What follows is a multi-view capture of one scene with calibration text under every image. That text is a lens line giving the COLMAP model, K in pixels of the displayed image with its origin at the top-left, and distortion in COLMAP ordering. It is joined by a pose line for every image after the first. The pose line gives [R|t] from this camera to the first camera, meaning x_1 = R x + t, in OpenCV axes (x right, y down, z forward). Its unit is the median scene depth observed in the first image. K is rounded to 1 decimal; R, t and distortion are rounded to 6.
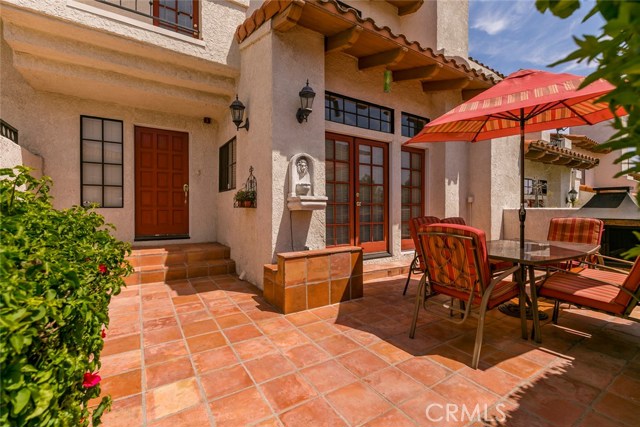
lens RADIAL K [[286.2, 0, 318.7], [0, 286.2, 212.1], [0, 0, 1]] dist [0.010414, -0.000420]
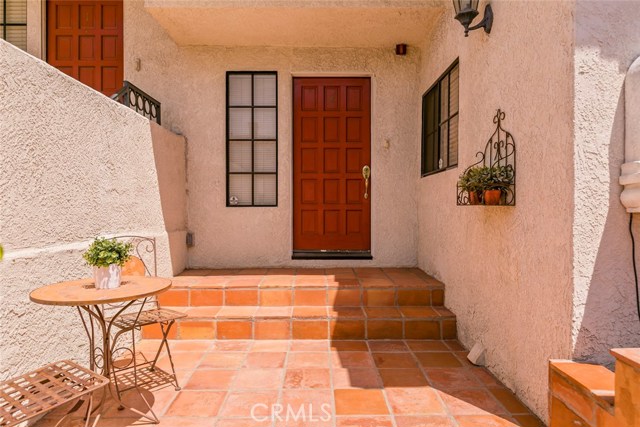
lens RADIAL K [[405.5, 0, 318.0], [0, 405.5, 210.3], [0, 0, 1]] dist [-0.000015, 0.000143]
pose [[0.844347, 0.000662, -0.535797, -0.121867], [-0.002304, 0.999994, -0.002395, -0.004776], [0.535792, 0.003257, 0.844343, 0.294750]]
